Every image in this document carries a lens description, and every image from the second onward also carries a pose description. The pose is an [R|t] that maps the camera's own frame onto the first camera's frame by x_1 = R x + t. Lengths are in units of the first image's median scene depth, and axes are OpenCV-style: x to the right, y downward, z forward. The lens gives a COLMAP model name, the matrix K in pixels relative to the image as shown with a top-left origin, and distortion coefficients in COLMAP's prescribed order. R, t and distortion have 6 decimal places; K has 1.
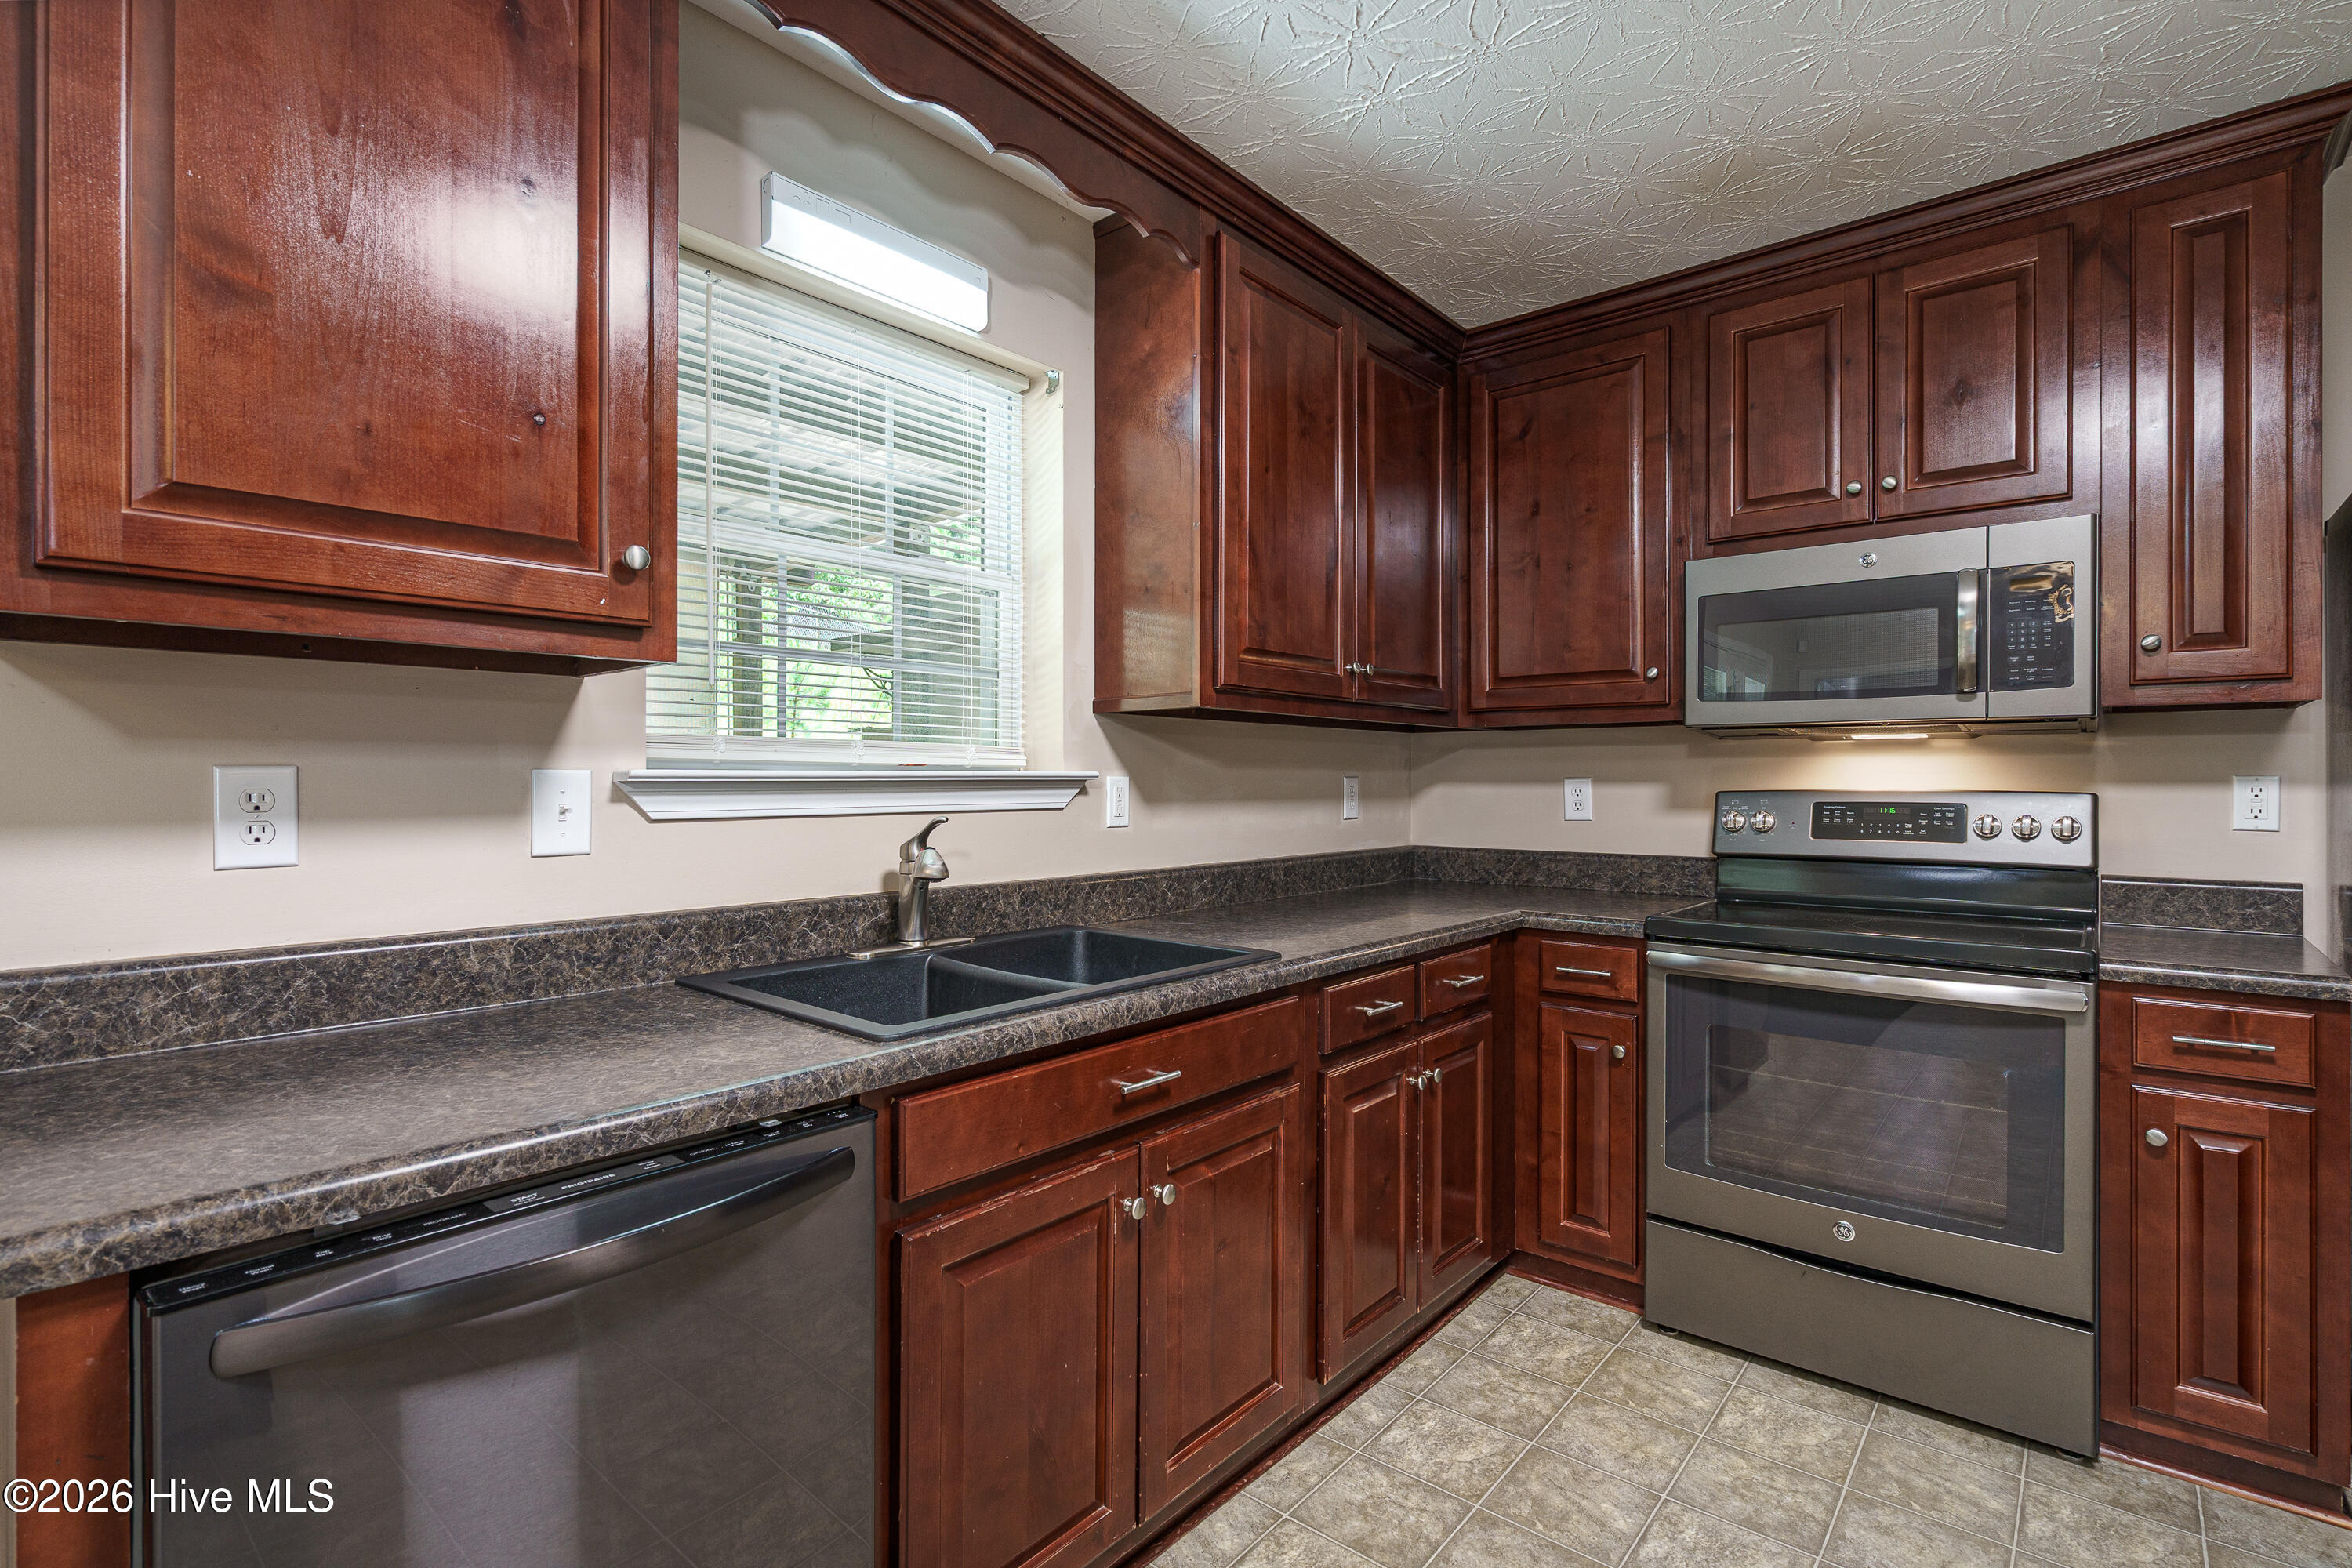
lens RADIAL K [[1094.2, 0, 1153.9], [0, 1094.2, 778.5], [0, 0, 1]] dist [-0.002128, 0.000715]
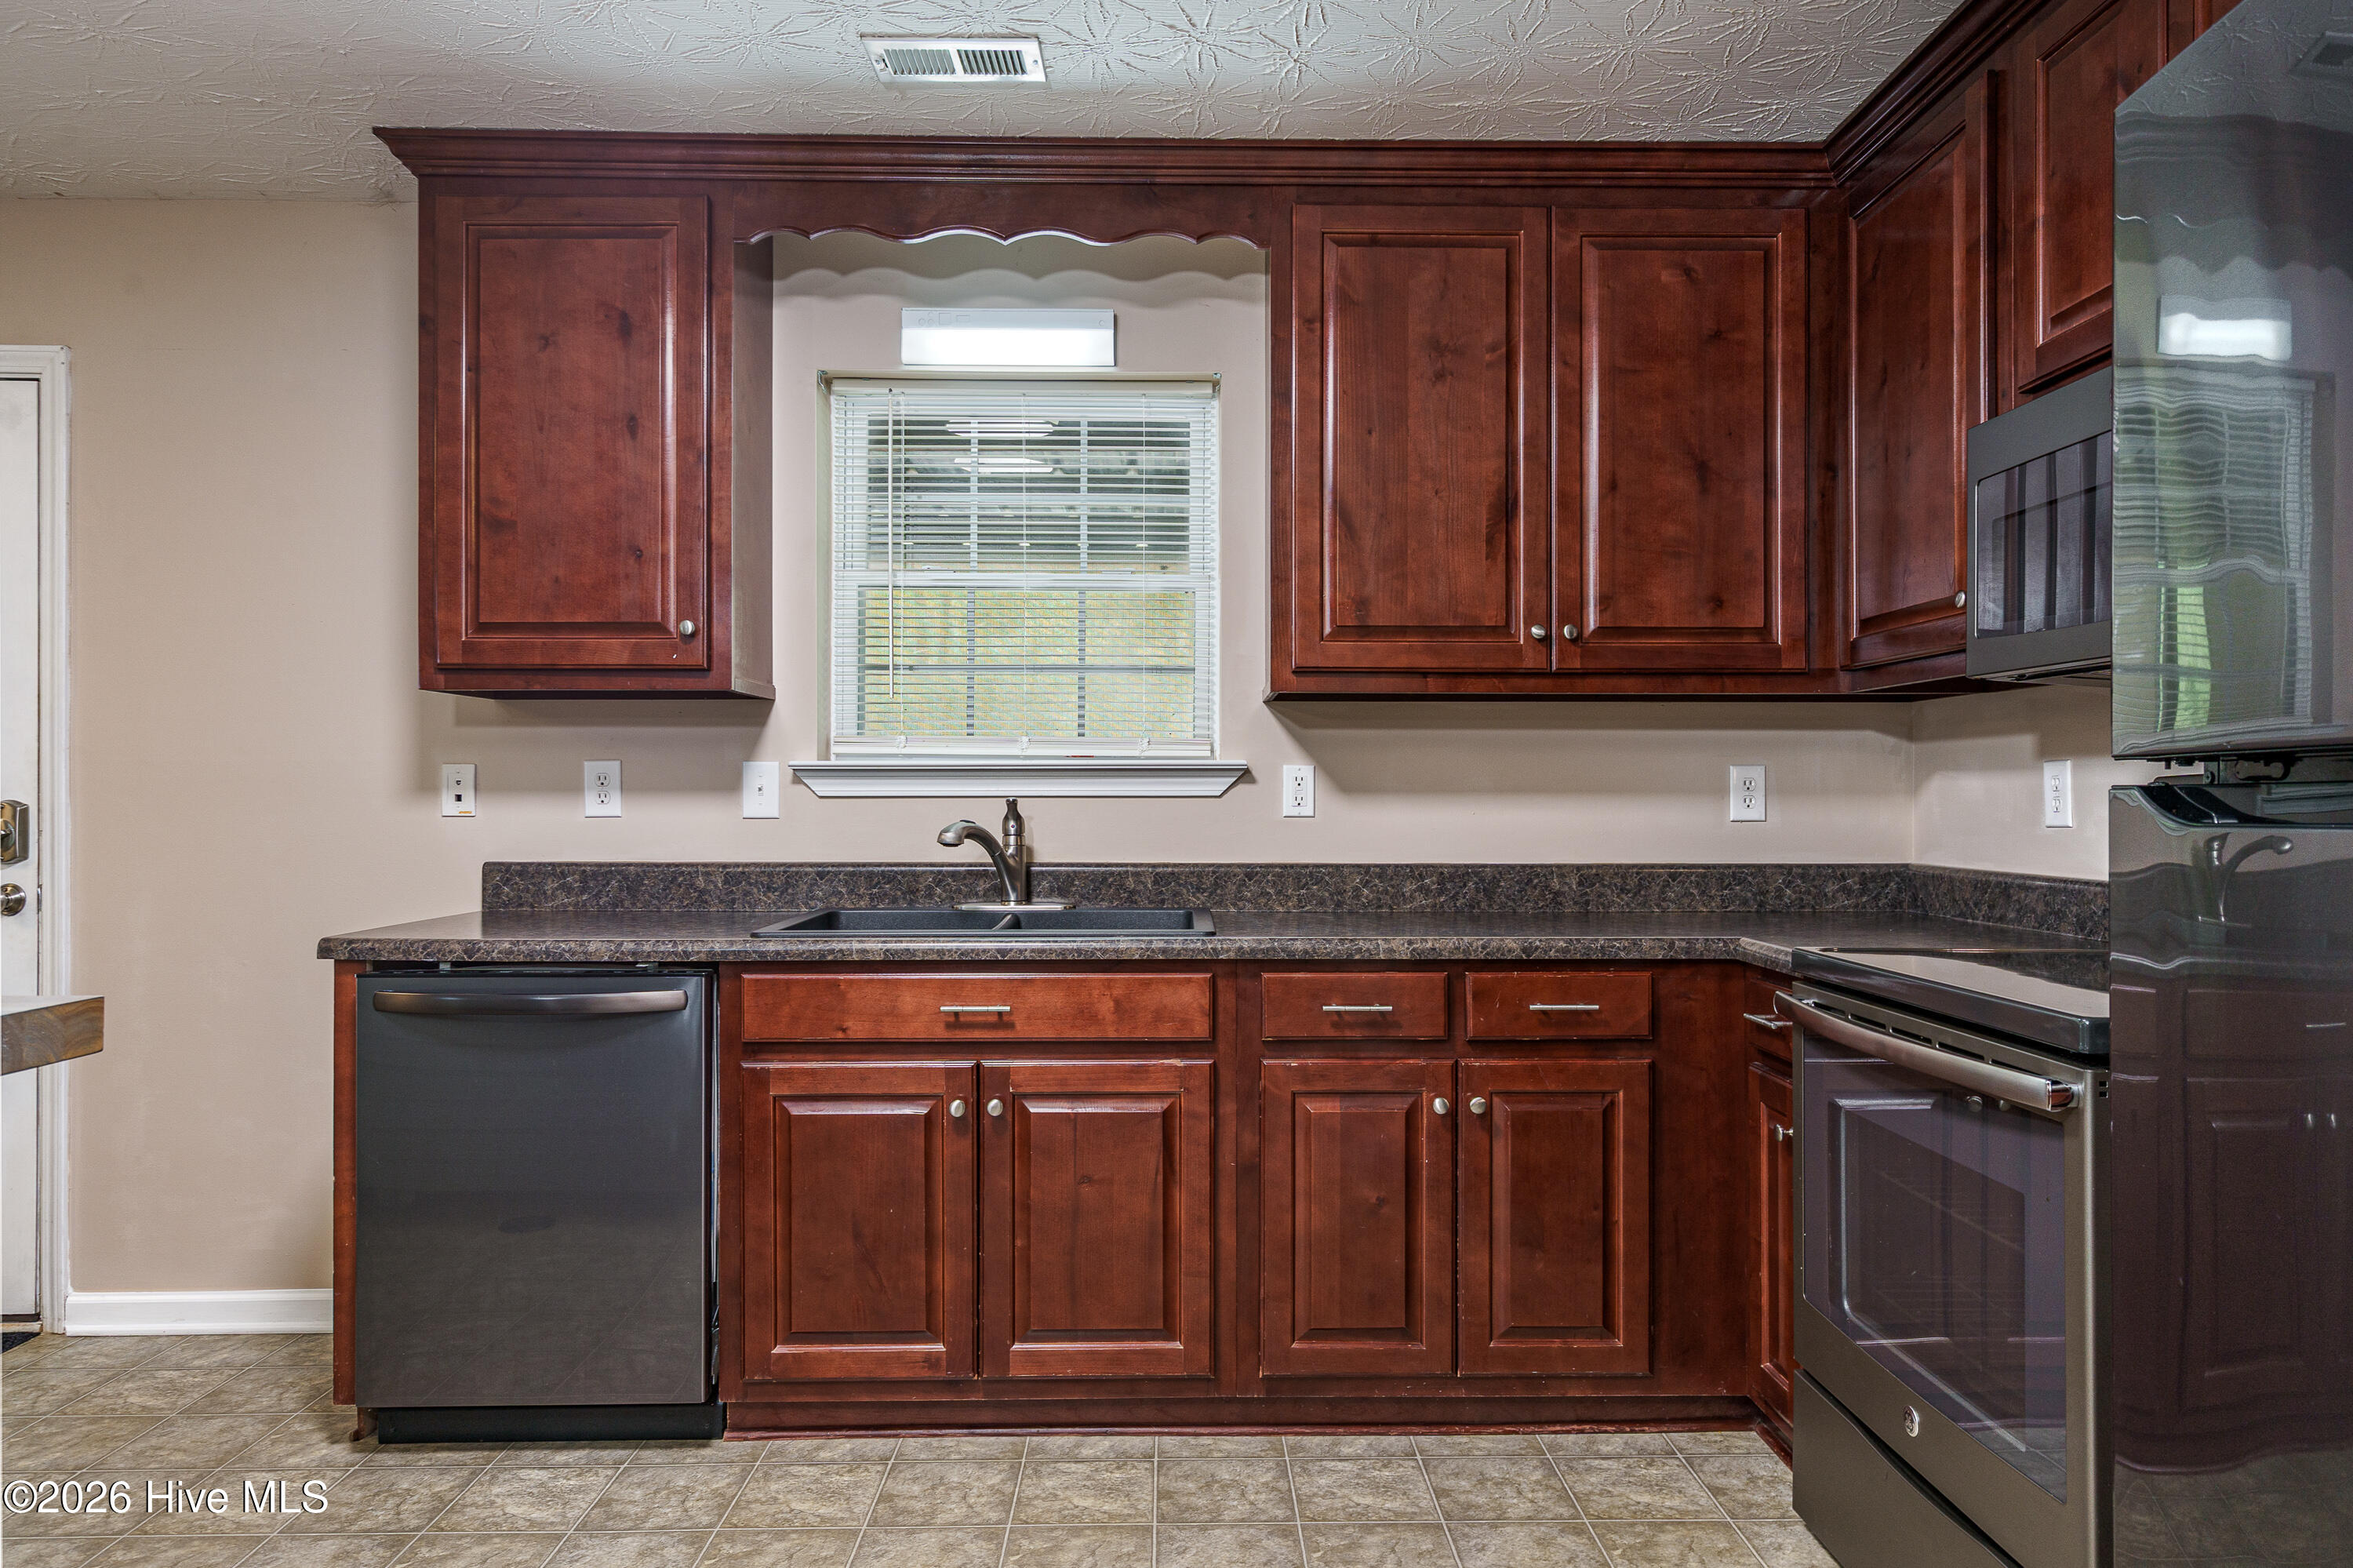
lens RADIAL K [[1448.5, 0, 1176.5], [0, 1448.5, 784.0], [0, 0, 1]] dist [0.004336, 0.001209]
pose [[0.669869, -0.005194, -0.742461, 0.933587], [0.000168, 0.999977, -0.006845, 0.025769], [0.742479, 0.004460, 0.669854, 0.059682]]
